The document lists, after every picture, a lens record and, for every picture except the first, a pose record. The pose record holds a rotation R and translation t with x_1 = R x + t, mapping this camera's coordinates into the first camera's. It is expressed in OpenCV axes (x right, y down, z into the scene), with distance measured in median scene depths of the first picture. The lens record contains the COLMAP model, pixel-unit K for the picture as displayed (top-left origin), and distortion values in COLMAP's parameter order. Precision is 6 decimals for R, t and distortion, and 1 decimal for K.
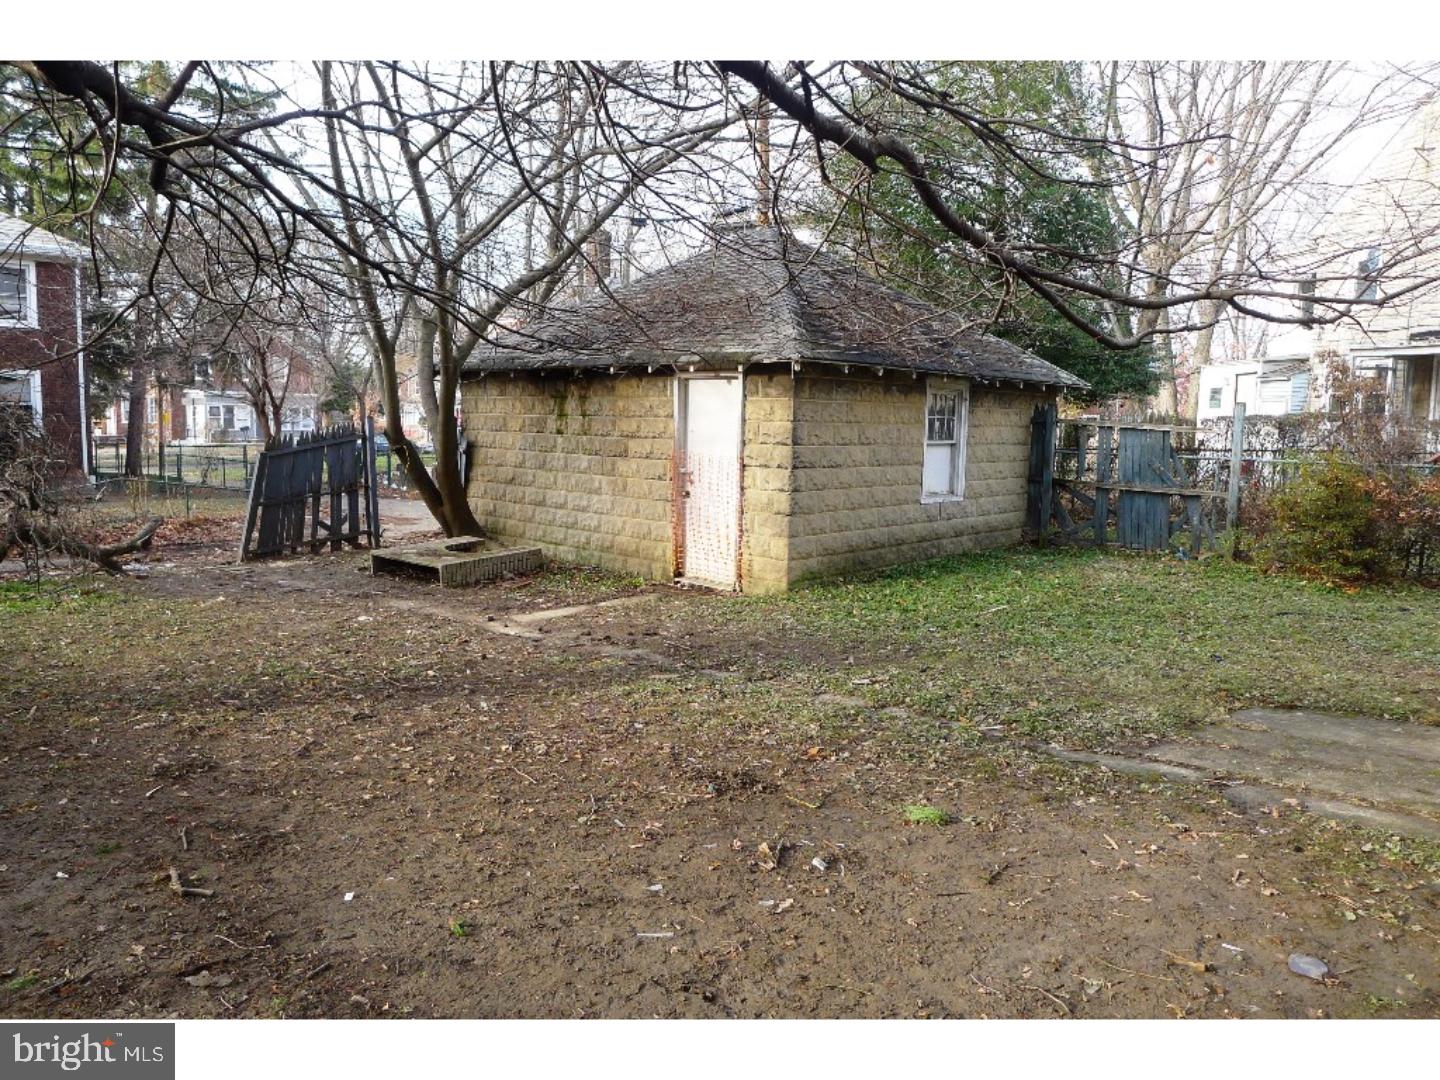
lens RADIAL K [[1016.8, 0, 732.9], [0, 1016.8, 528.8], [0, 0, 1]] dist [-0.023312, 0.004690]
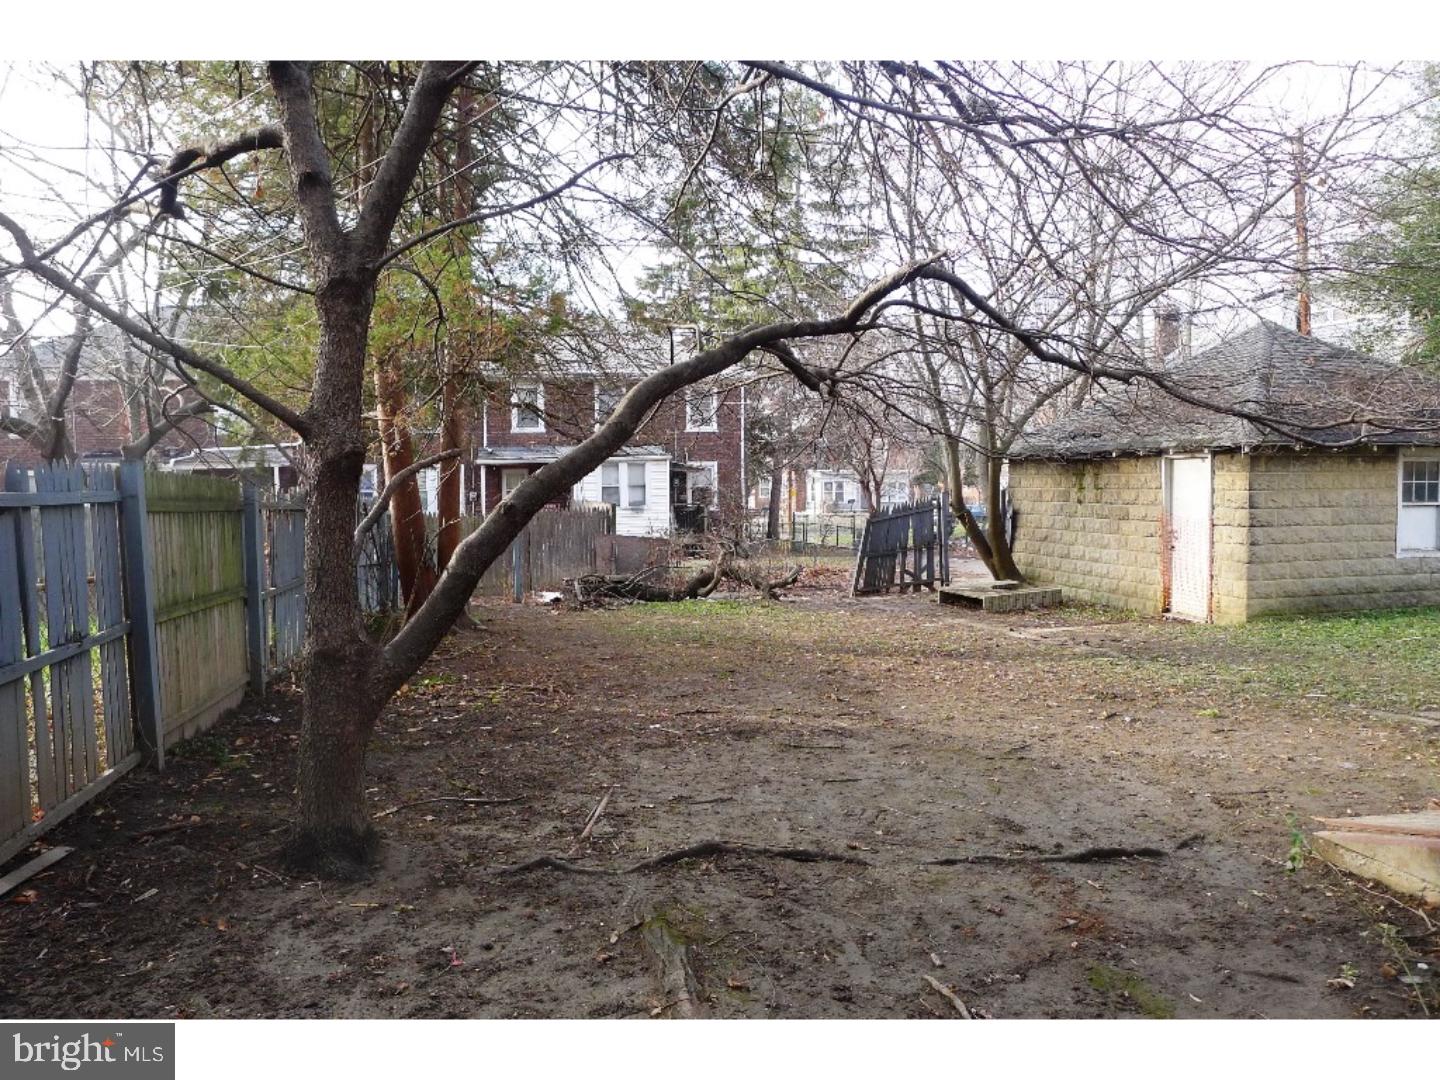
lens RADIAL K [[1016.8, 0, 726.7], [0, 1016.8, 540.0], [0, 0, 1]] dist [-0.023312, 0.004690]
pose [[0.842794, 0.001238, -0.538235, 0.145797], [-0.031634, 0.998383, -0.047237, 0.029768], [0.537306, 0.056838, 0.841470, -0.330152]]
